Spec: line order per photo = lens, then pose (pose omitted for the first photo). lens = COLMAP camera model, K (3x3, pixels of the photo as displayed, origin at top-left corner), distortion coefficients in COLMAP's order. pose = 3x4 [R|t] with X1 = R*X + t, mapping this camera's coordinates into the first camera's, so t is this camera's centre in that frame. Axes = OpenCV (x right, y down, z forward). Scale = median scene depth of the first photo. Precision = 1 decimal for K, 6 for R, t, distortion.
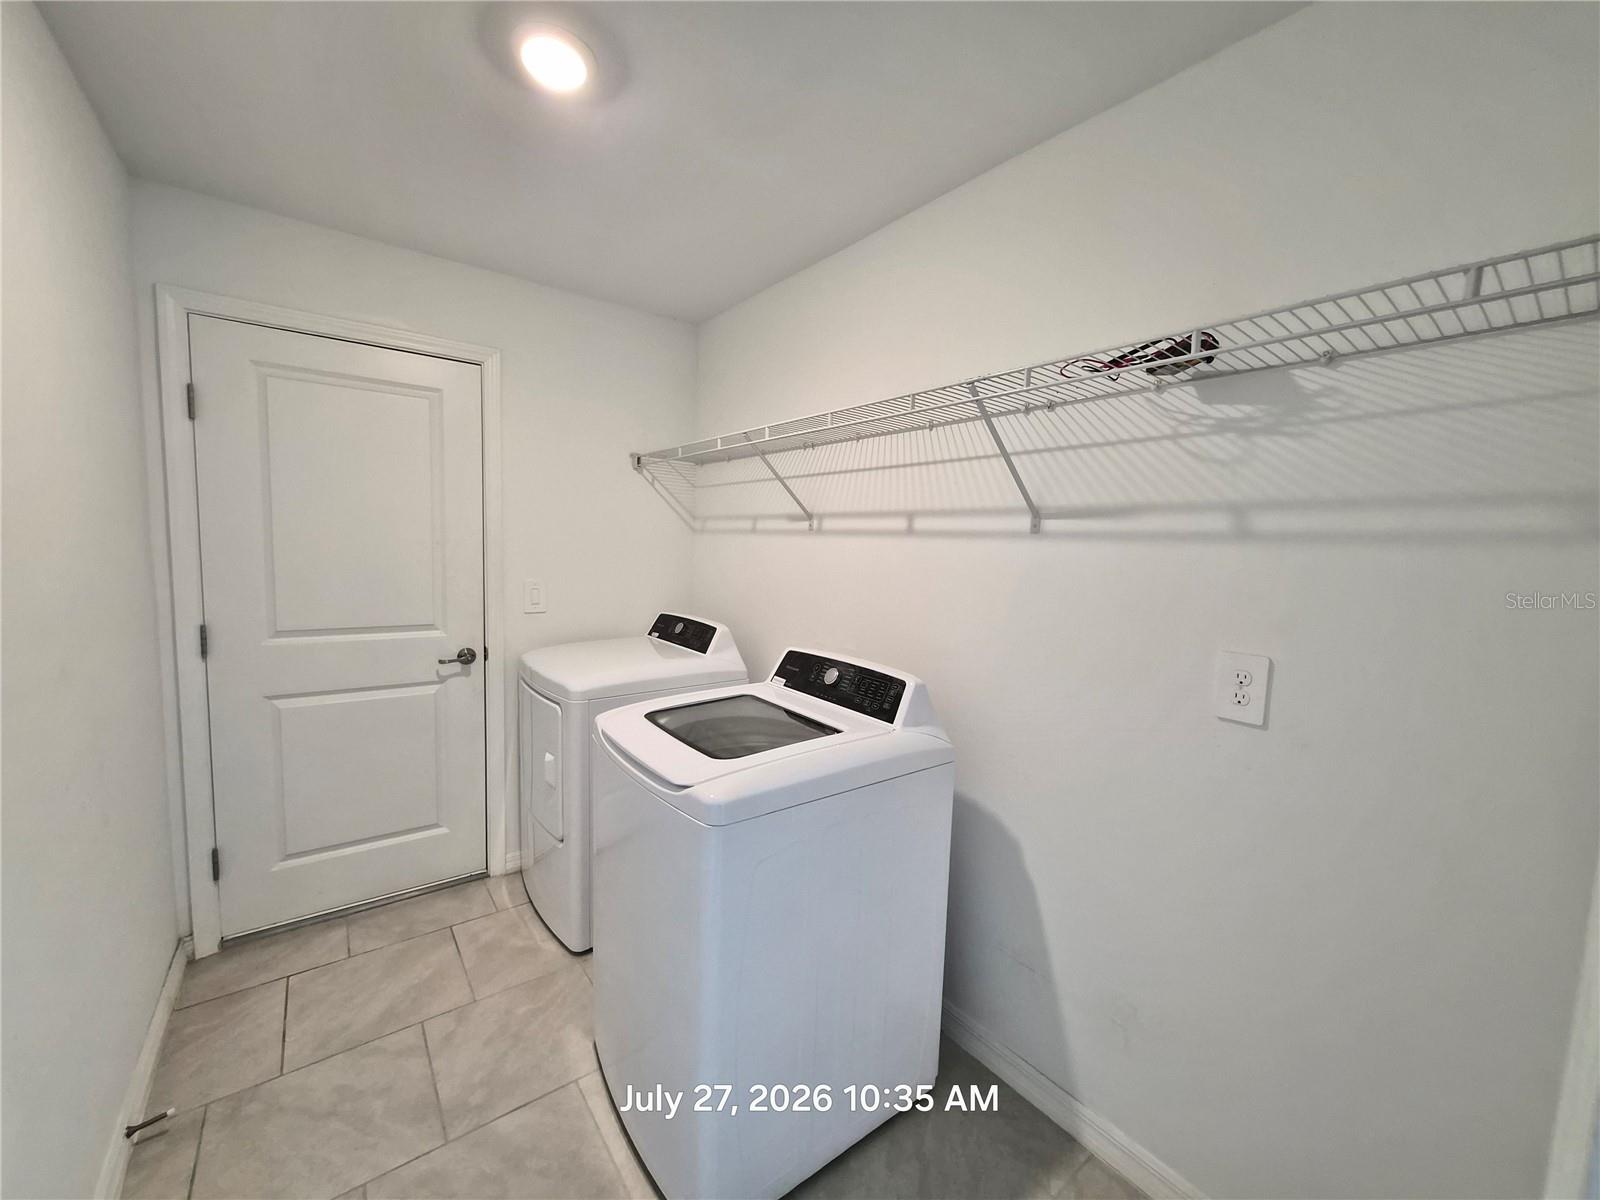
lens RADIAL K [[628.7, 0, 799.4], [0, 628.7, 600.5], [0, 0, 1]] dist [0.001613, 0.000840]
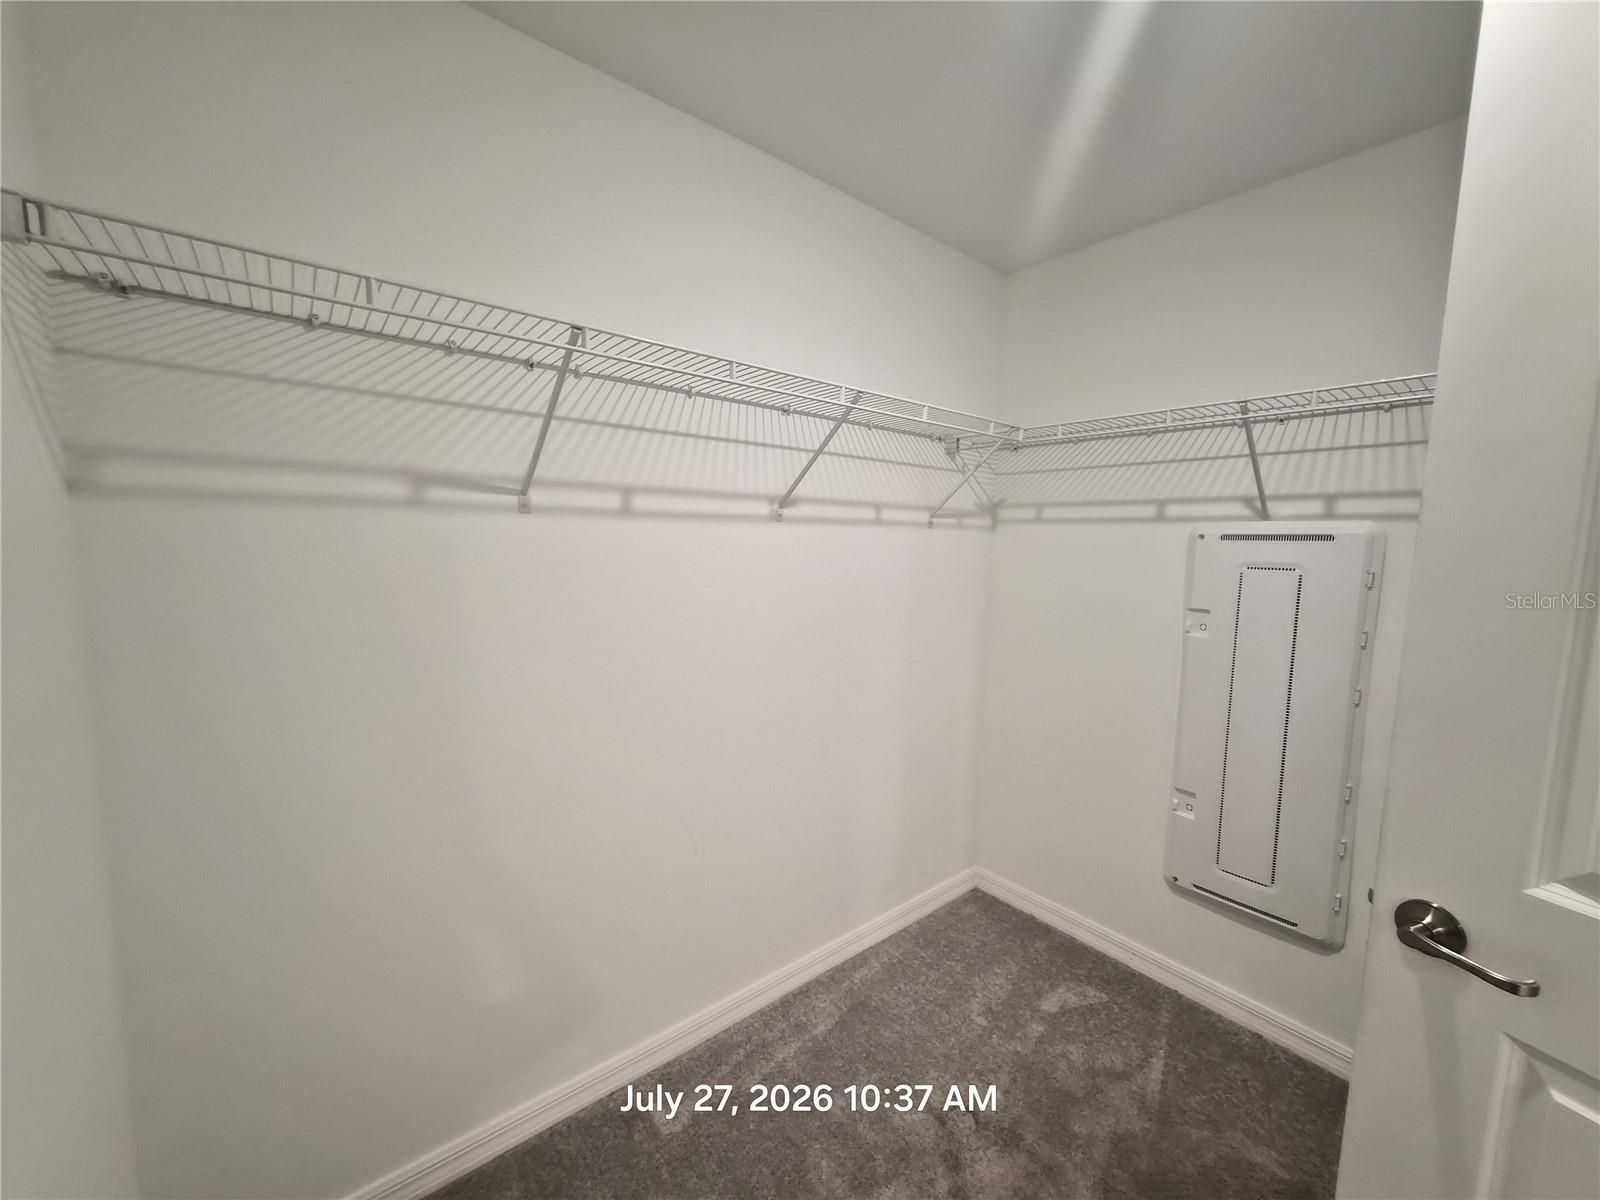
lens RADIAL K [[628.7, 0, 798.6], [0, 628.7, 601.0], [0, 0, 1]] dist [0.001613, 0.000840]
pose [[-0.039734, -0.137118, 0.989757, -0.801381], [0.069992, 0.987725, 0.139646, -0.117148], [-0.996756, 0.074824, -0.029649, 1.021346]]
